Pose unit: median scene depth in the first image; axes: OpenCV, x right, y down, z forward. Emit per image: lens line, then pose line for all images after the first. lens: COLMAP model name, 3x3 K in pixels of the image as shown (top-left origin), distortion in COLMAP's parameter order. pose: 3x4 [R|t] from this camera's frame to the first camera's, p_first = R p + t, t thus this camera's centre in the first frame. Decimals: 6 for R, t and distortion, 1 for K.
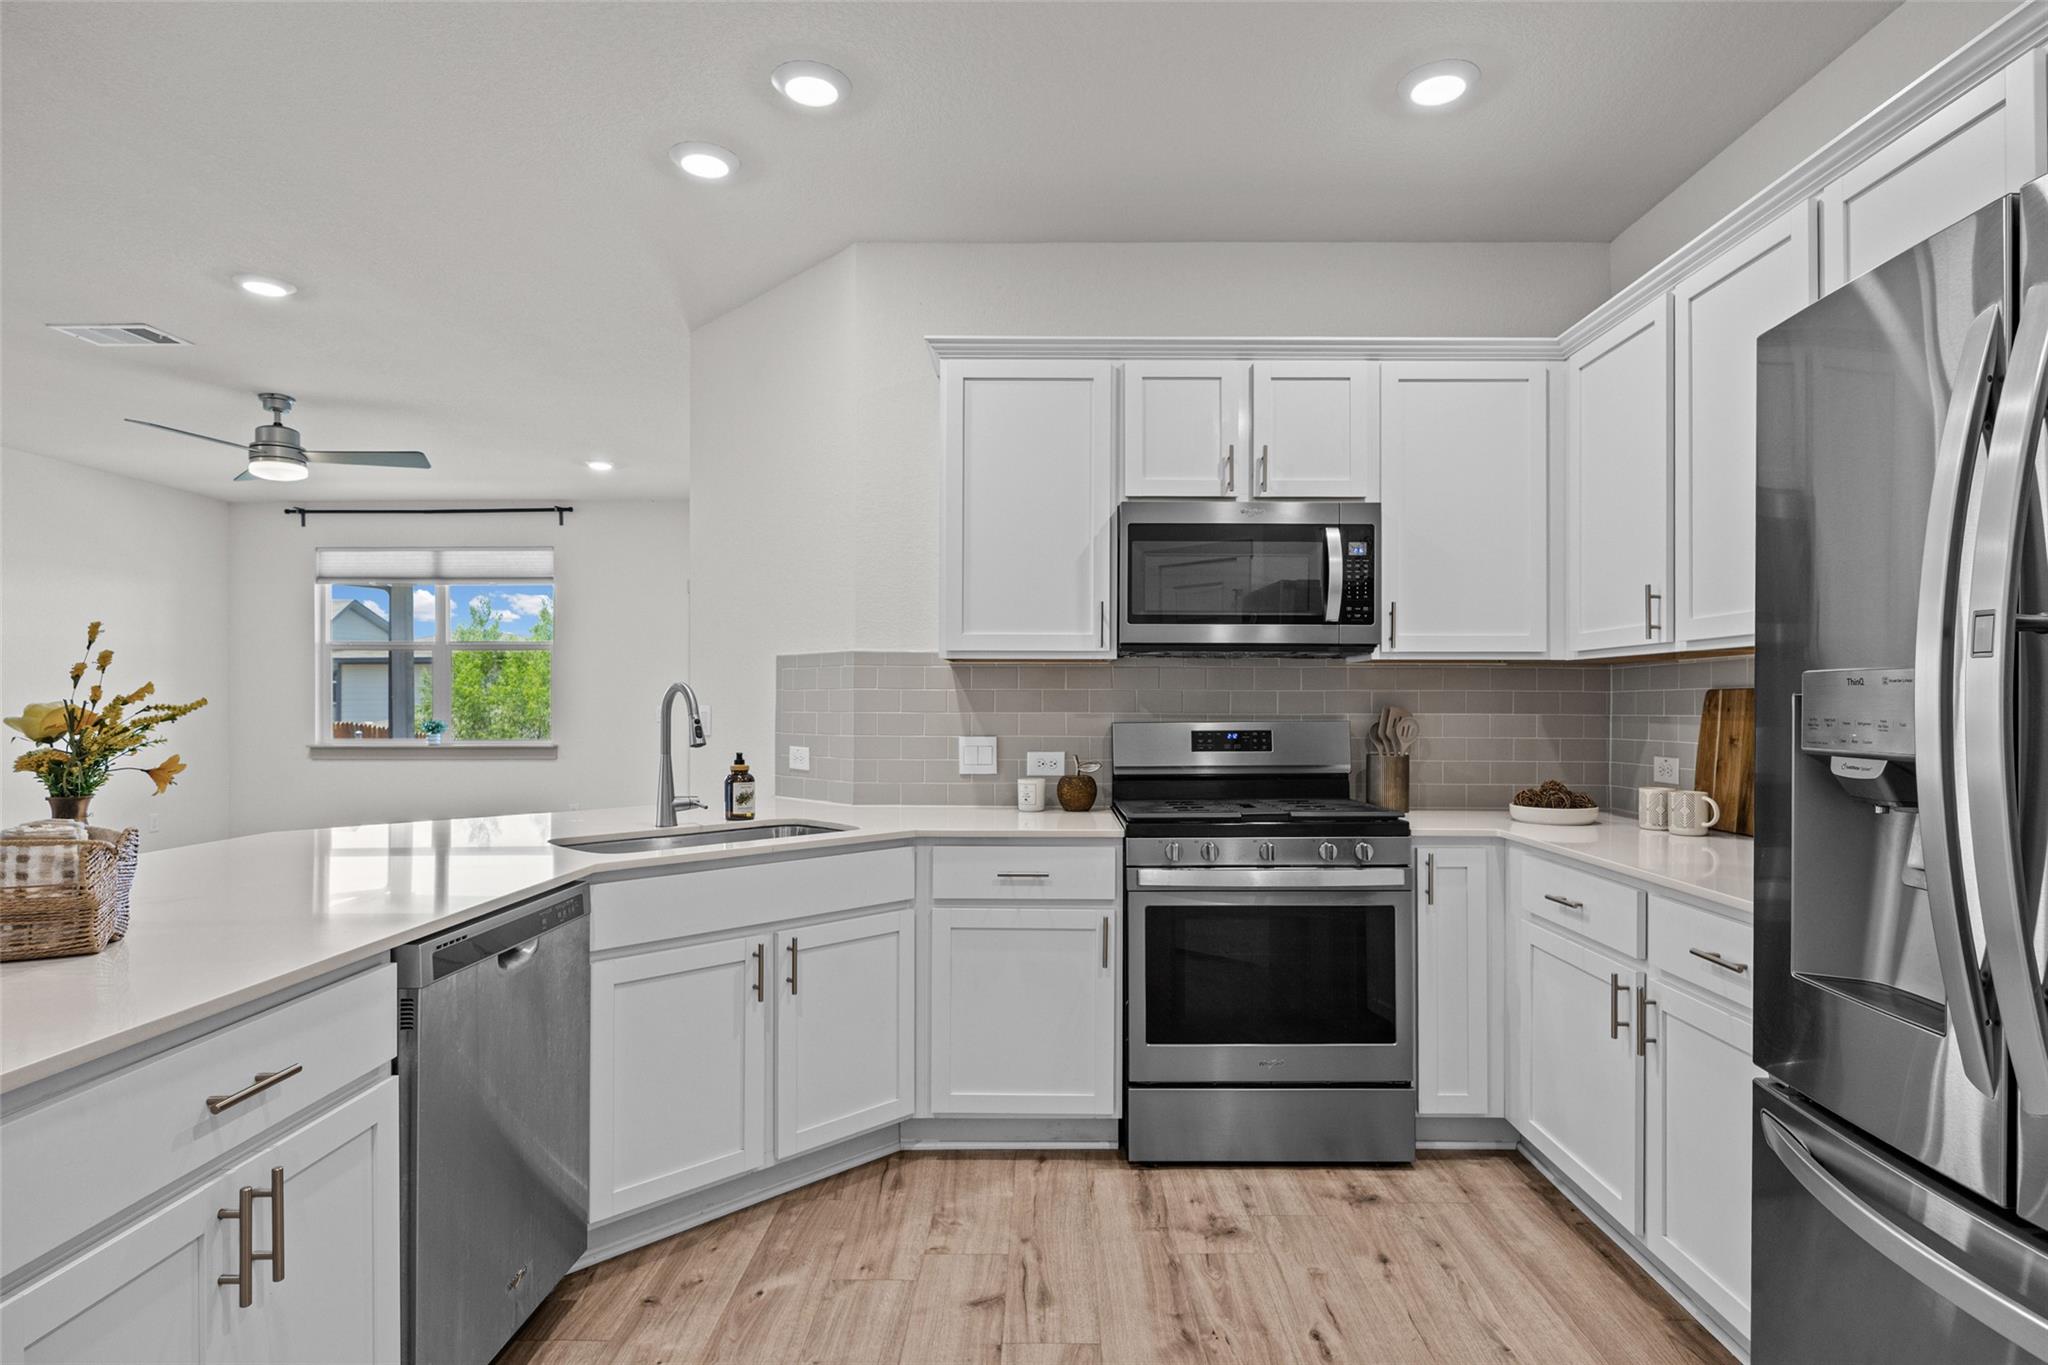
lens RADIAL K [[1058.3, 0, 1036.5], [0, 1058.3, 700.3], [0, 0, 1]] dist [-0.010398, 0.001141]
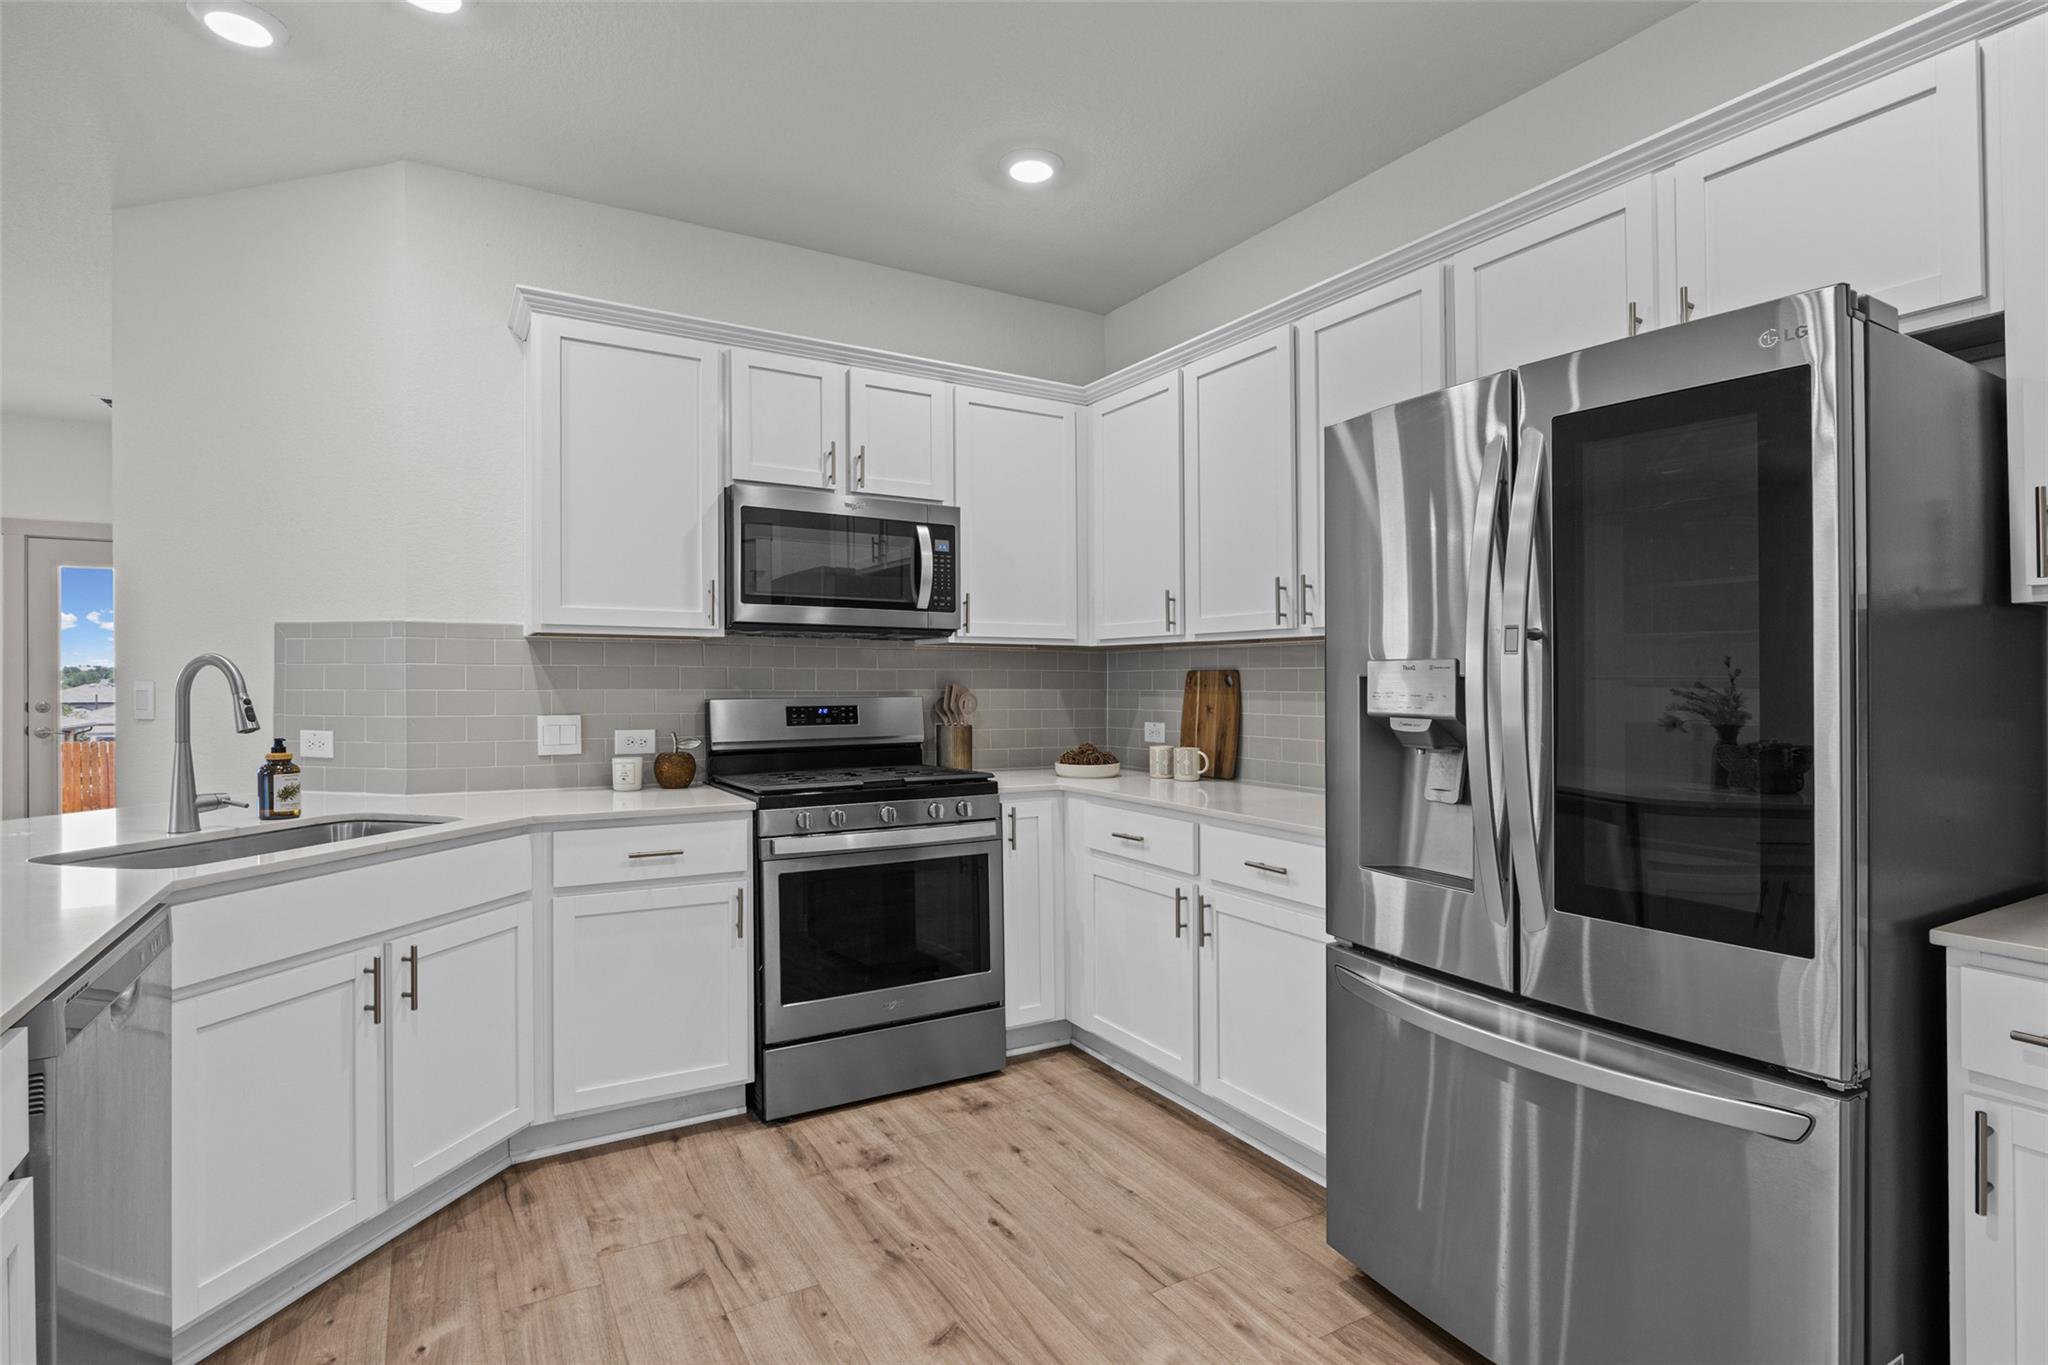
lens RADIAL K [[1006.8, 0, 1030.9], [0, 1006.8, 670.6], [0, 0, 1]] dist [-0.011799, 0.001376]
pose [[0.859242, 0.006219, 0.511532, -0.193232], [-0.003041, 0.999971, -0.007050, -0.000603], [-0.511561, 0.004502, 0.859235, 0.015222]]
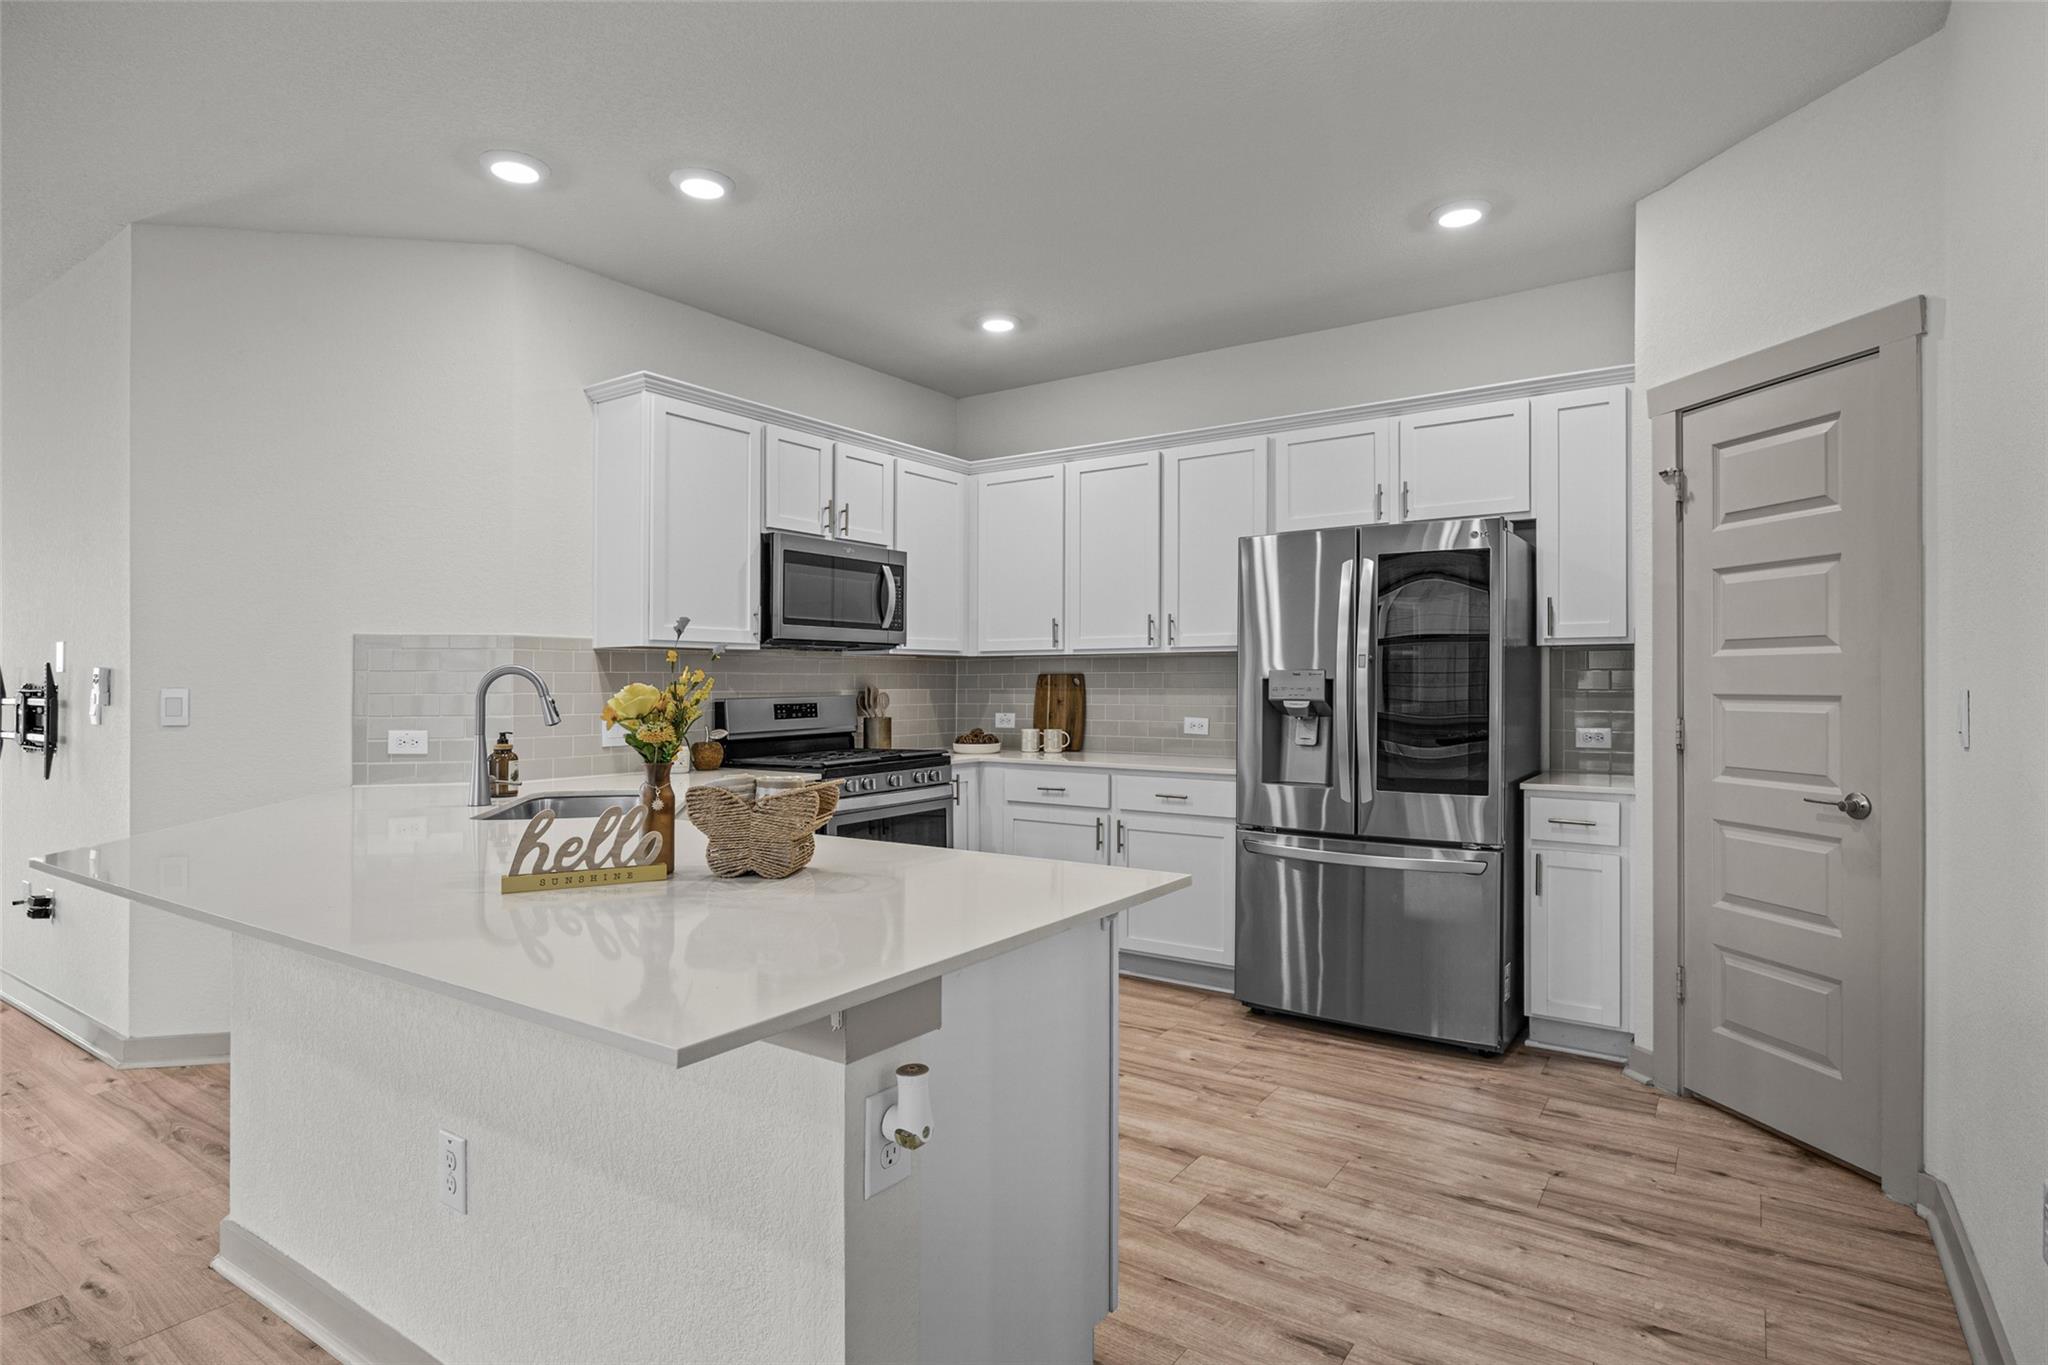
lens RADIAL K [[1058.3, 0, 1019.0], [0, 1058.3, 692.1], [0, 0, 1]] dist [-0.010398, 0.001141]
pose [[0.568066, -0.011967, 0.822896, -0.948520], [0.001985, 0.999911, 0.013170, -0.003613], [-0.822980, -0.005848, 0.568040, -0.010424]]
